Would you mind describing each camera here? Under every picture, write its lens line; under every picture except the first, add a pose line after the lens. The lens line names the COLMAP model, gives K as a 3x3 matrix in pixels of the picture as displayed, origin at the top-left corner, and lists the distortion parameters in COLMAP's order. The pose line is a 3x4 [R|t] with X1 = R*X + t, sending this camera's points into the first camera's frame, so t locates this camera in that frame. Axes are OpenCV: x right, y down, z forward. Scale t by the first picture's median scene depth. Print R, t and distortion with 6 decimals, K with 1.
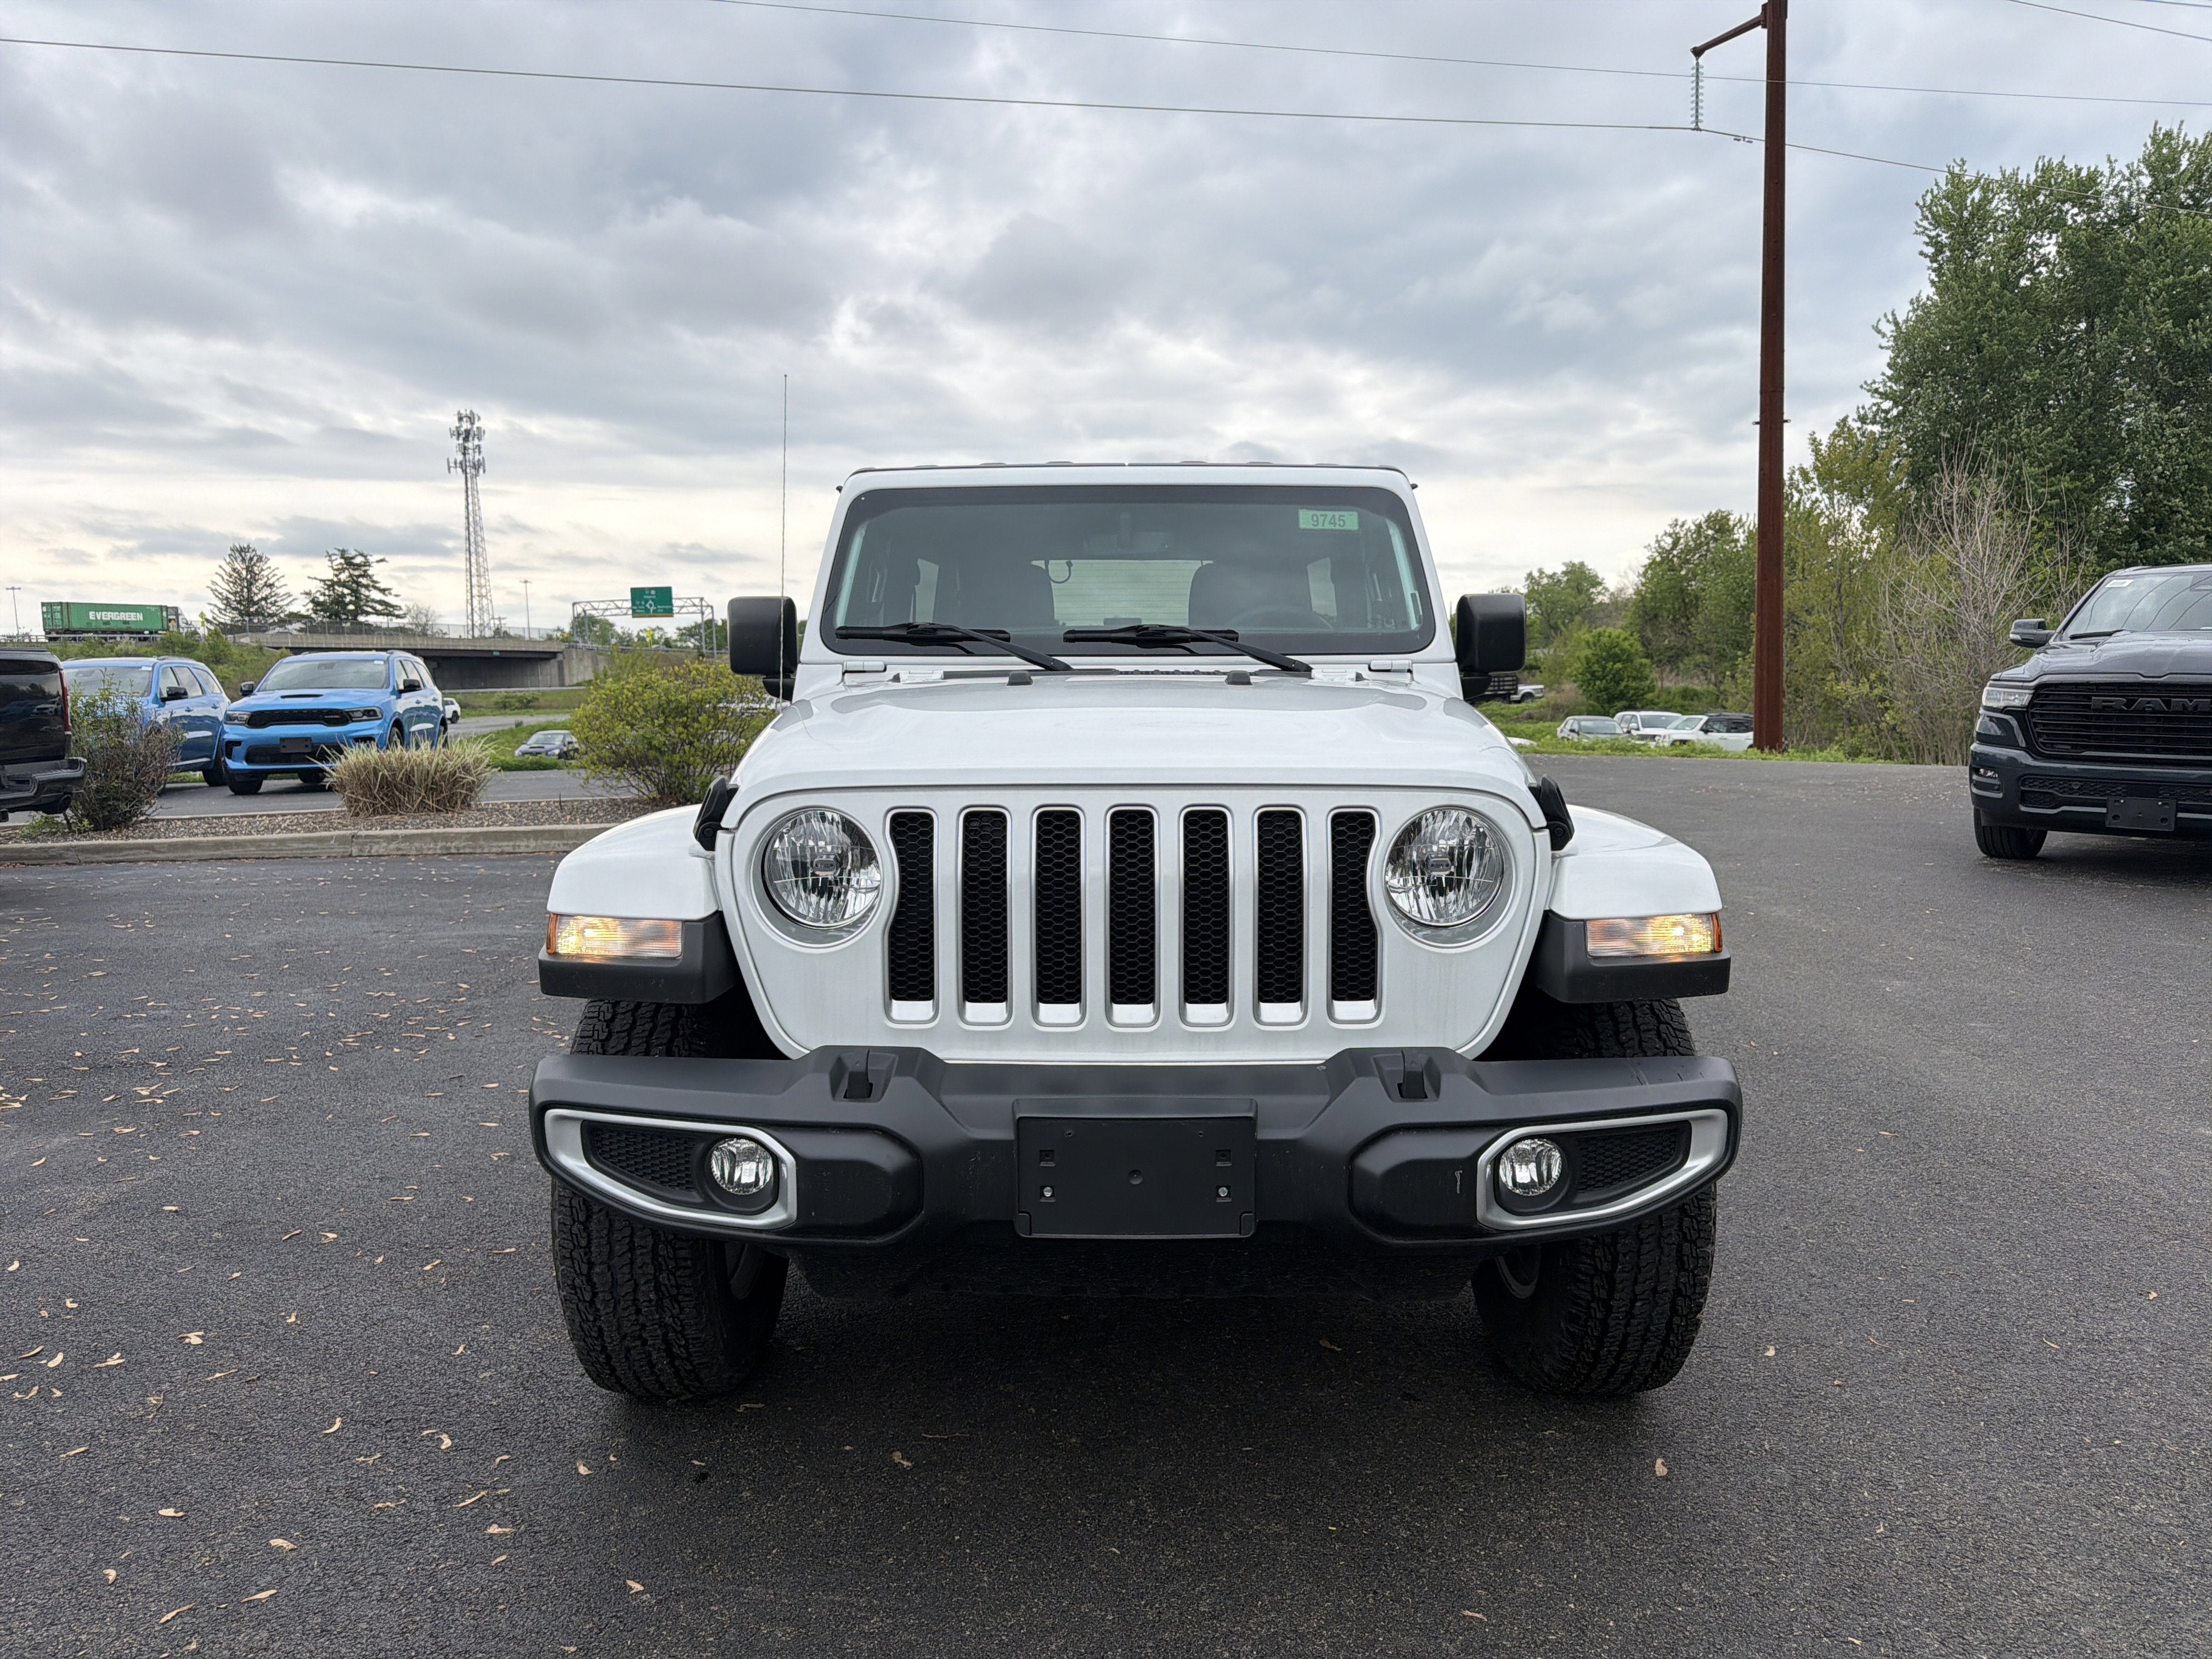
lens RADIAL K [[1551.7, 0, 1116.8], [0, 1551.7, 830.9], [0, 0, 1]] dist [0.018278, -0.025036]
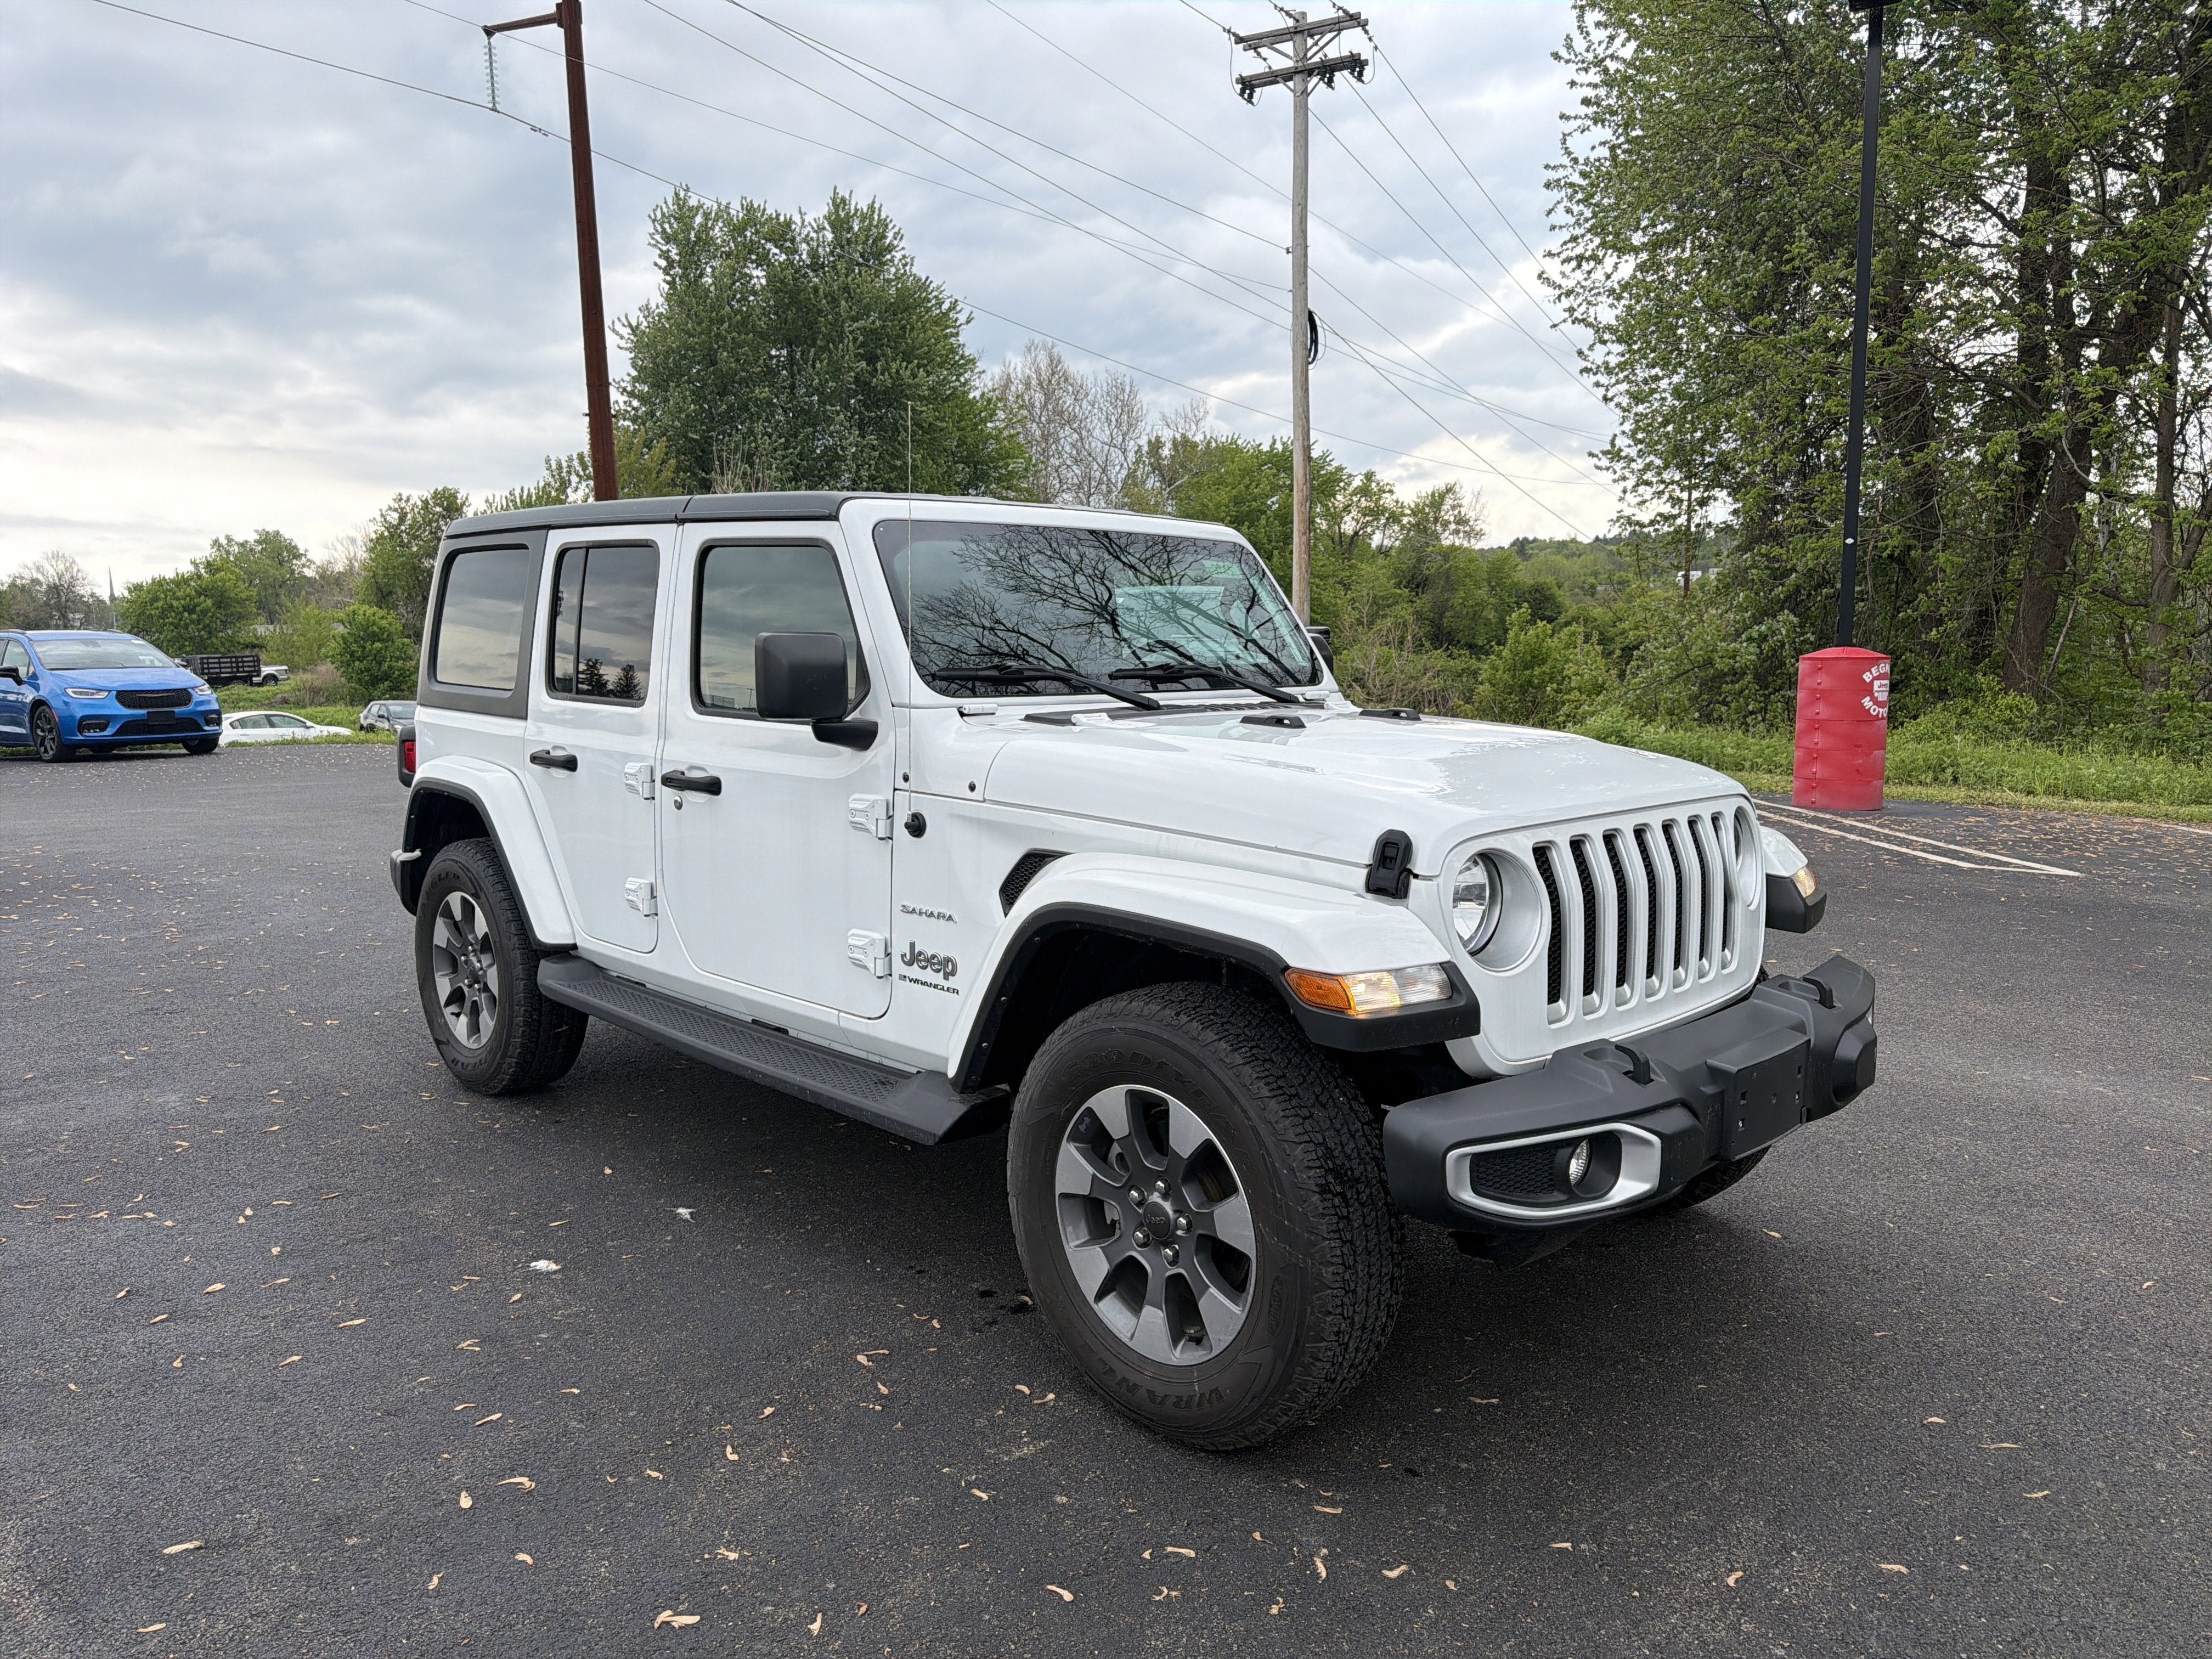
lens RADIAL K [[1551.7, 0, 1088.0], [0, 1551.7, 836.7], [0, 0, 1]] dist [0.018278, -0.025036]
pose [[0.719348, -0.085555, 0.689361, -0.048209], [0.073090, 0.996200, 0.047366, -0.004049], [-0.690794, 0.016313, 0.722868, 0.015184]]
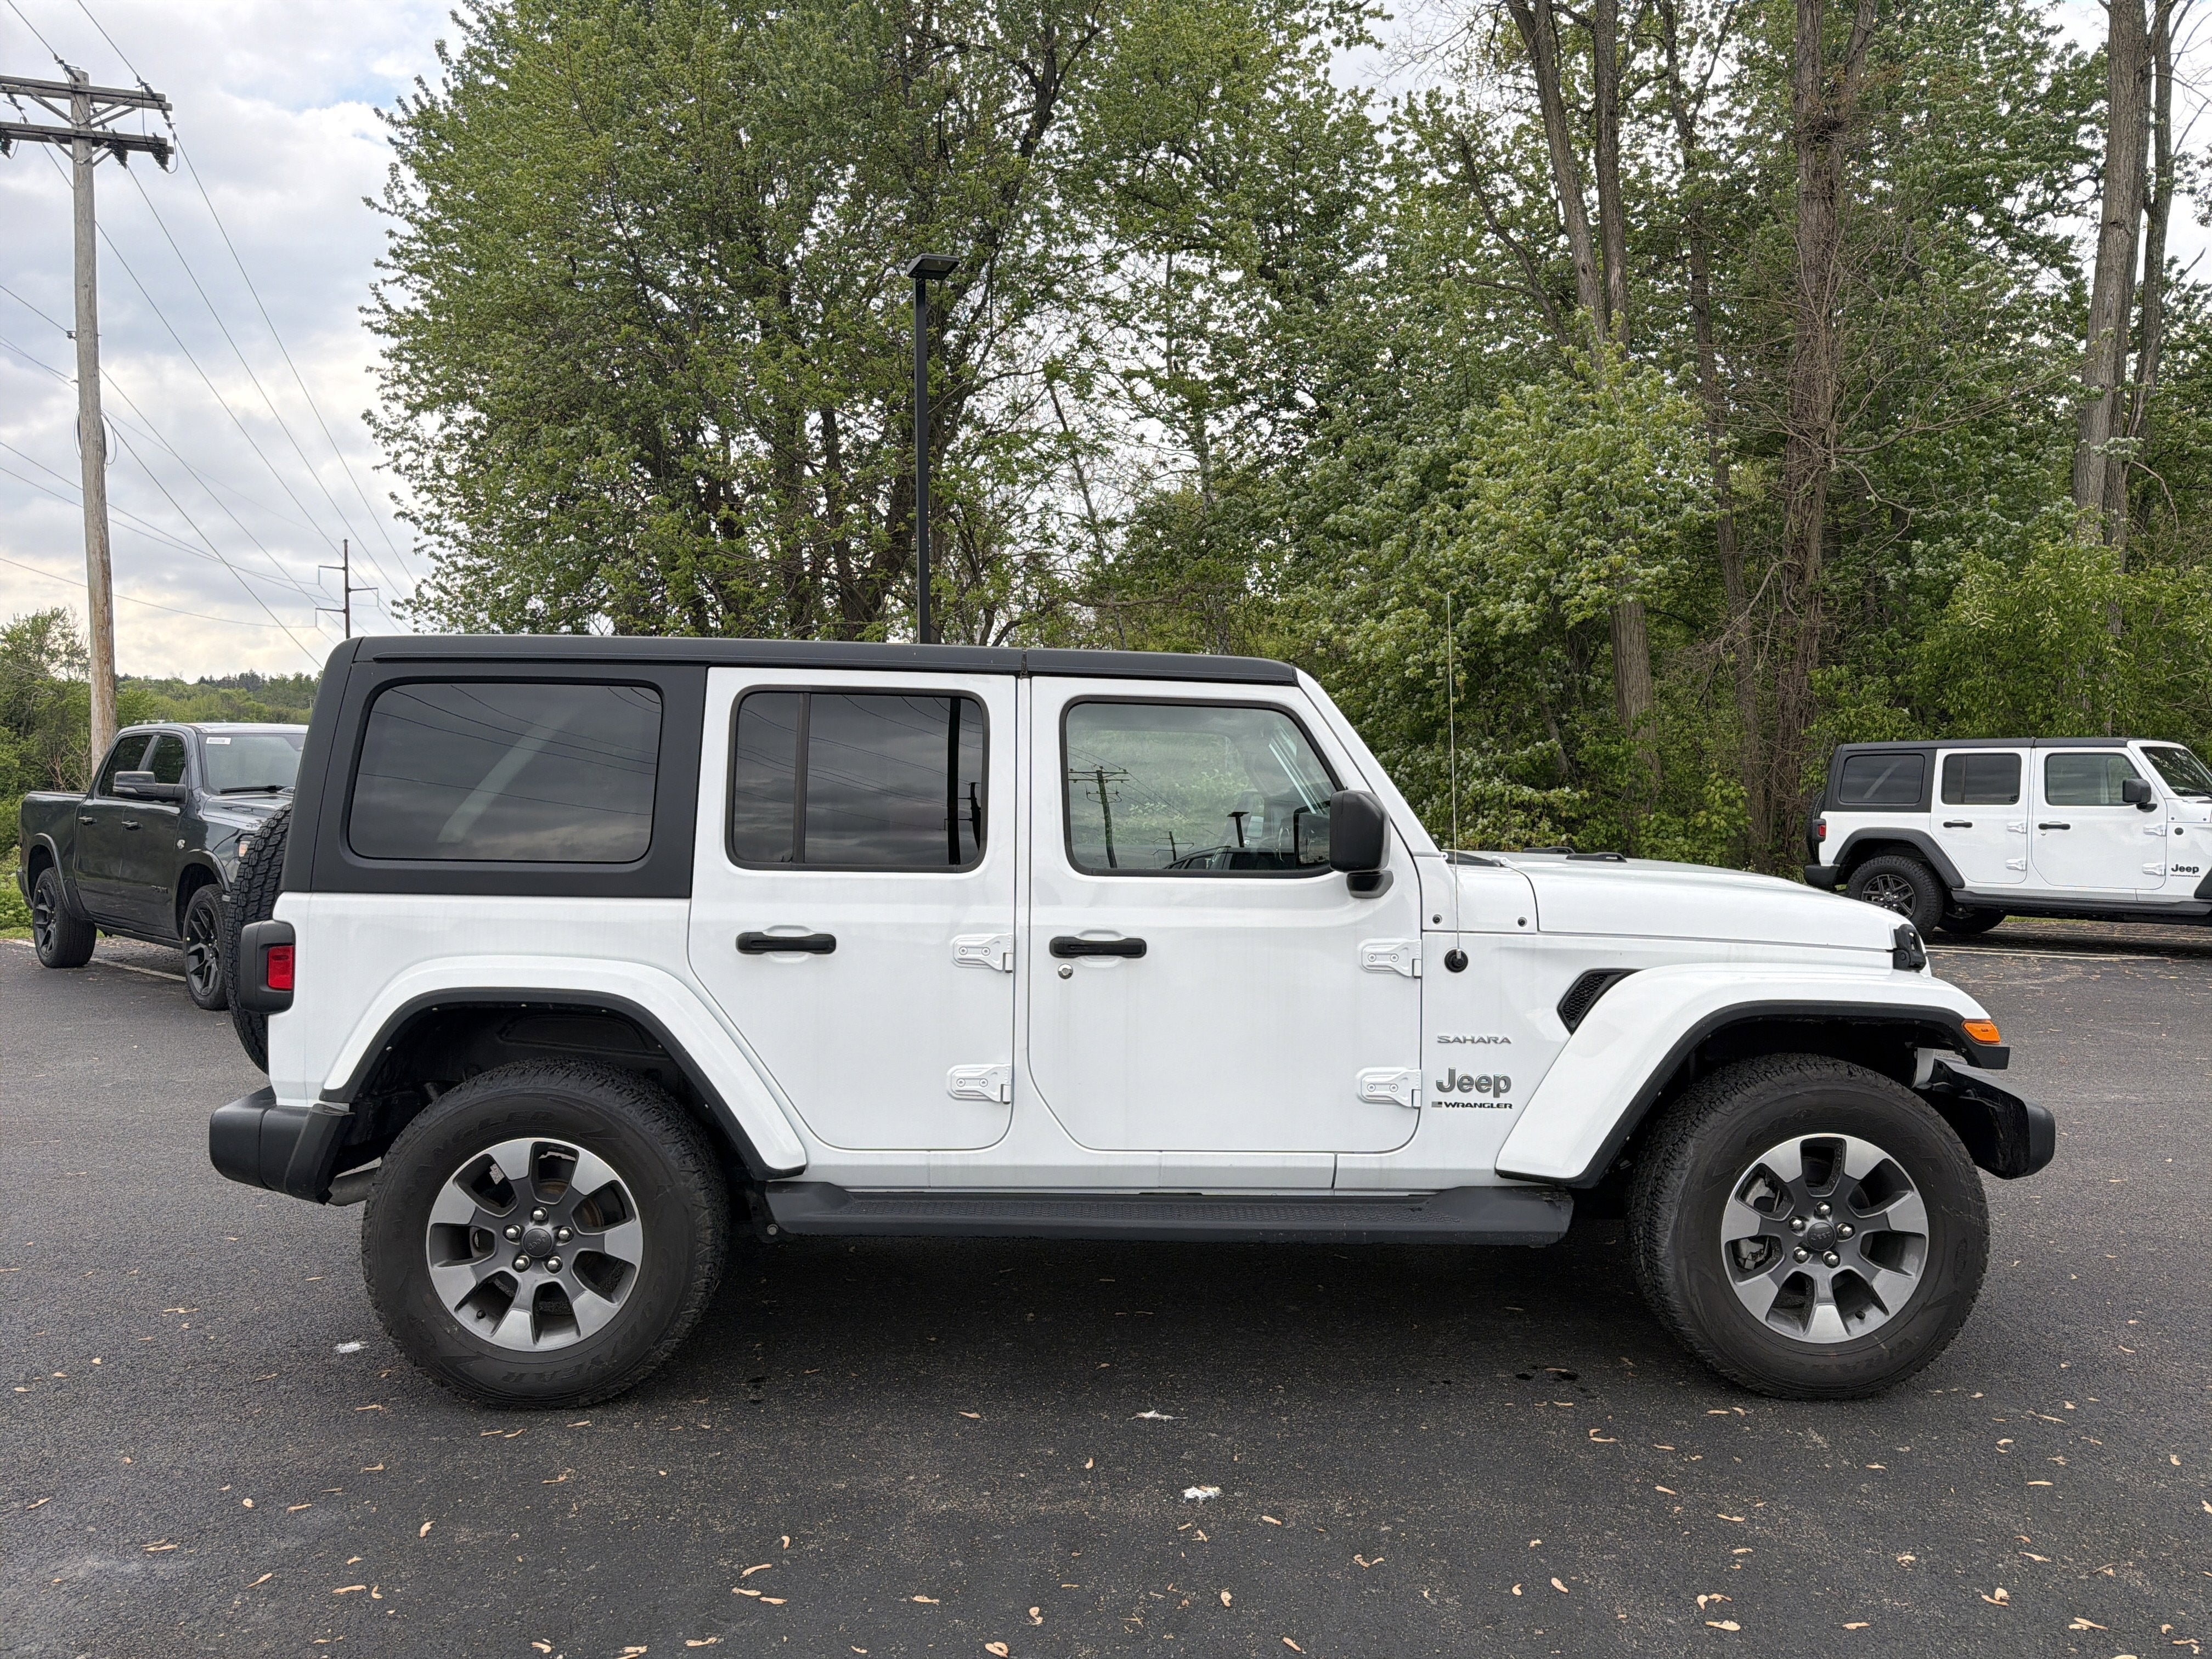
lens RADIAL K [[1551.7, 0, 1083.1], [0, 1551.7, 831.5], [0, 0, 1]] dist [0.018278, -0.025036]
pose [[-0.021348, -0.024314, 0.999476, -0.076761], [0.103568, 0.994272, 0.026399, -0.010910], [-0.994393, 0.104077, -0.018708, 0.078087]]
